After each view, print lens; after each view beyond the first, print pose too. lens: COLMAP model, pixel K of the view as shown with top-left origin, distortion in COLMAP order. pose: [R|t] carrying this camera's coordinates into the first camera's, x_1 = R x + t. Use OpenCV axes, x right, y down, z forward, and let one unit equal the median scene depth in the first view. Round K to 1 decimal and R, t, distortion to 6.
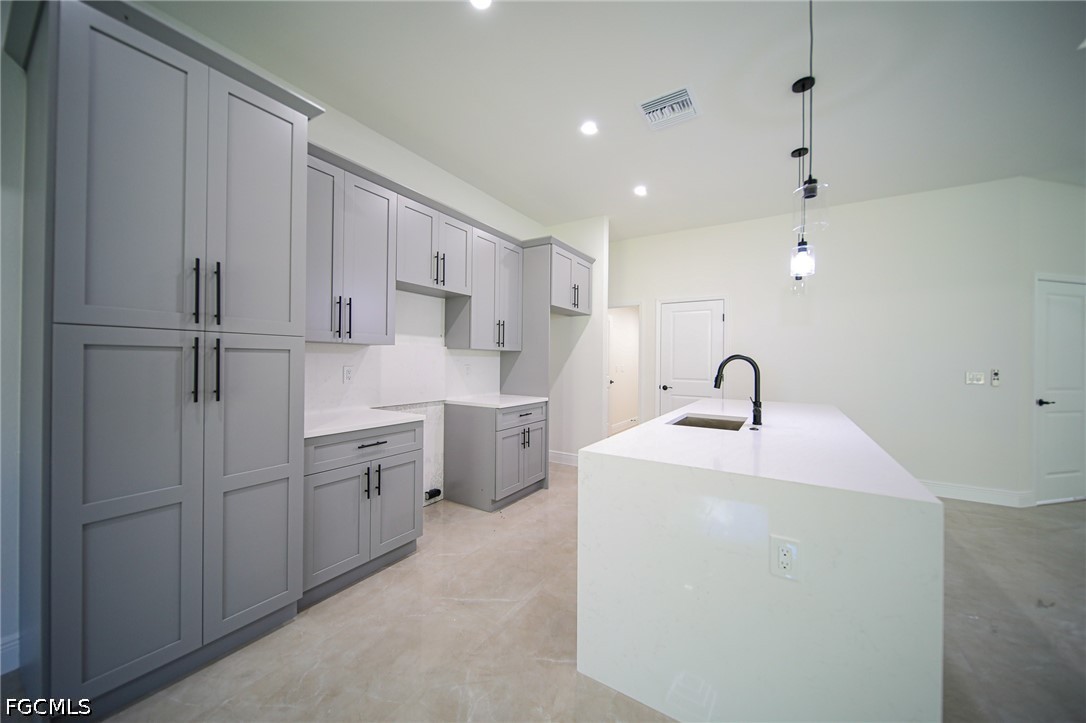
lens RADIAL K [[384.1, 0, 539.0], [0, 384.1, 358.8], [0, 0, 1]] dist [-0.002040, -0.000106]
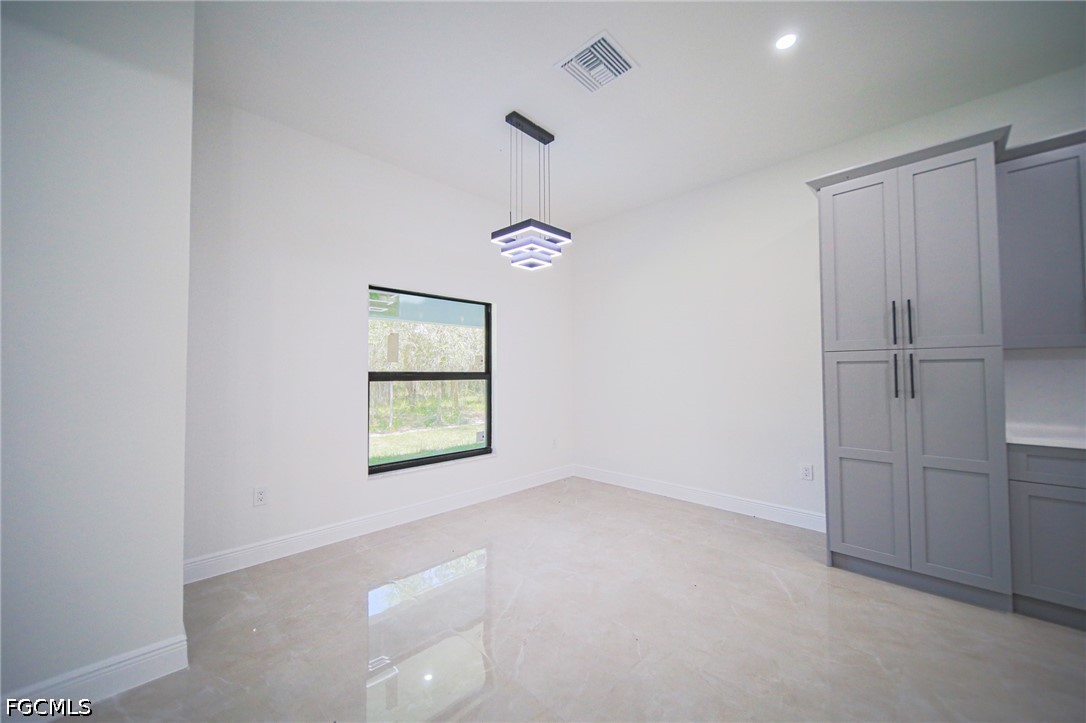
lens RADIAL K [[403.3, 0, 538.0], [0, 403.3, 363.7], [0, 0, 1]] dist [-0.001896, -0.000508]
pose [[-0.225796, -0.032098, -0.973646, 0.894912], [0.004881, 0.999407, -0.034079, 0.026990], [0.974162, -0.012447, -0.225505, 0.005609]]
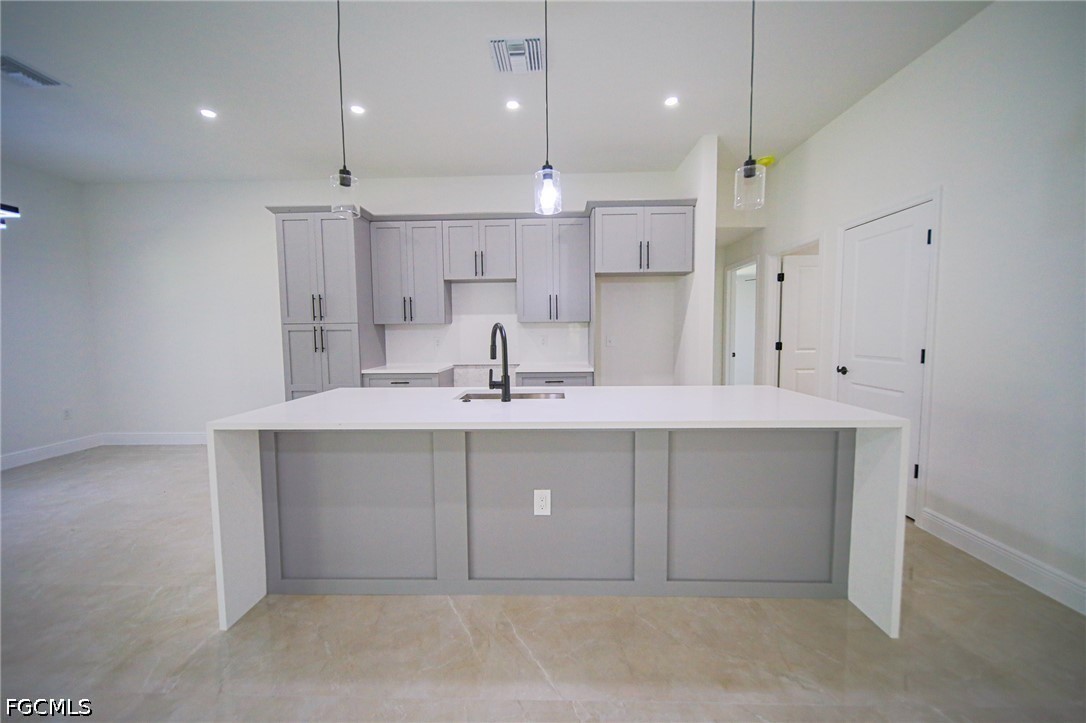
lens RADIAL K [[403.3, 0, 539.0], [0, 403.3, 360.4], [0, 0, 1]] dist [-0.001896, -0.000508]
pose [[0.512536, 0.040586, -0.857706, 2.041805], [0.020502, 0.998019, 0.059477, 0.038493], [0.858421, -0.048069, 0.510688, 0.869900]]
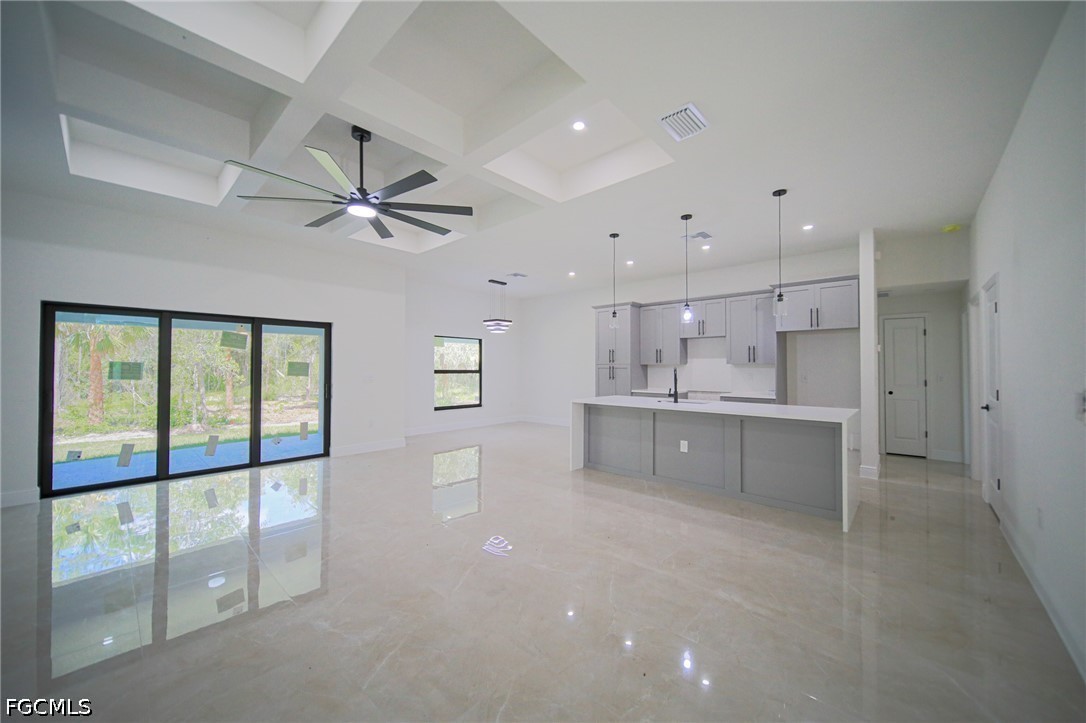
lens RADIAL K [[403.3, 0, 541.7], [0, 403.3, 364.0], [0, 0, 1]] dist [-0.001896, -0.000508]
pose [[-0.174604, -0.019755, -0.984441, 4.036192], [0.001429, 0.999793, -0.020317, 0.021609], [0.984638, -0.004954, -0.174539, 1.001675]]
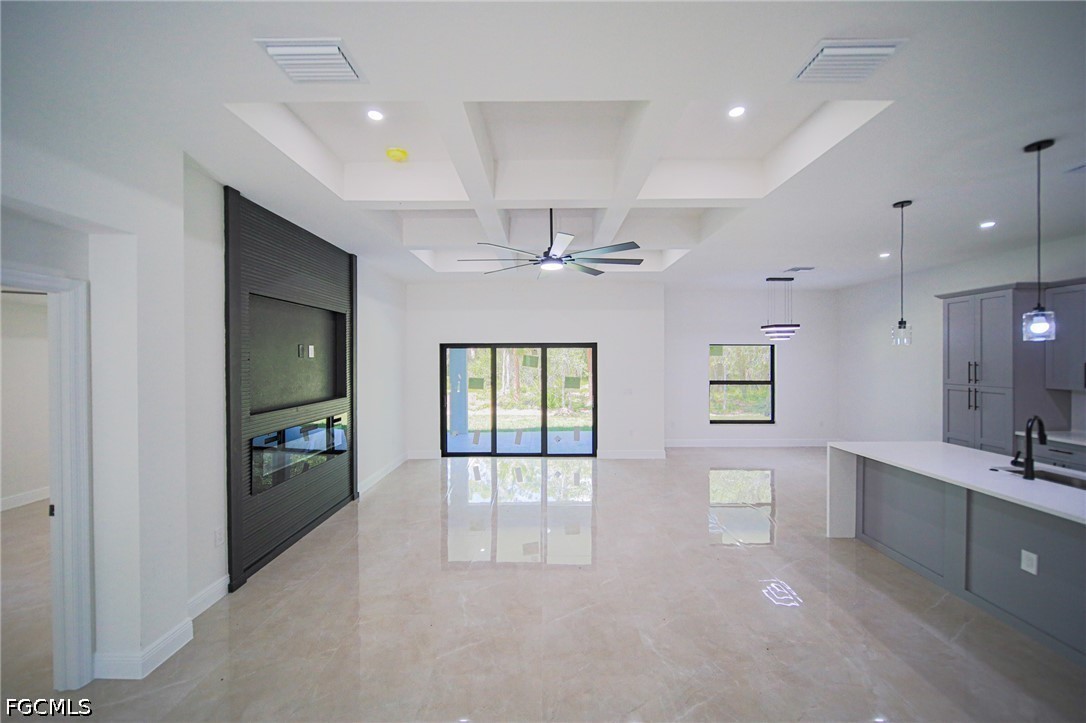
lens RADIAL K [[403.3, 0, 540.9], [0, 403.3, 362.8], [0, 0, 1]] dist [-0.001896, -0.000508]
pose [[-0.848146, -0.001086, -0.529761, 3.500193], [-0.002745, 0.999993, 0.002344, -0.240334], [0.529755, 0.003442, -0.848143, 1.824869]]
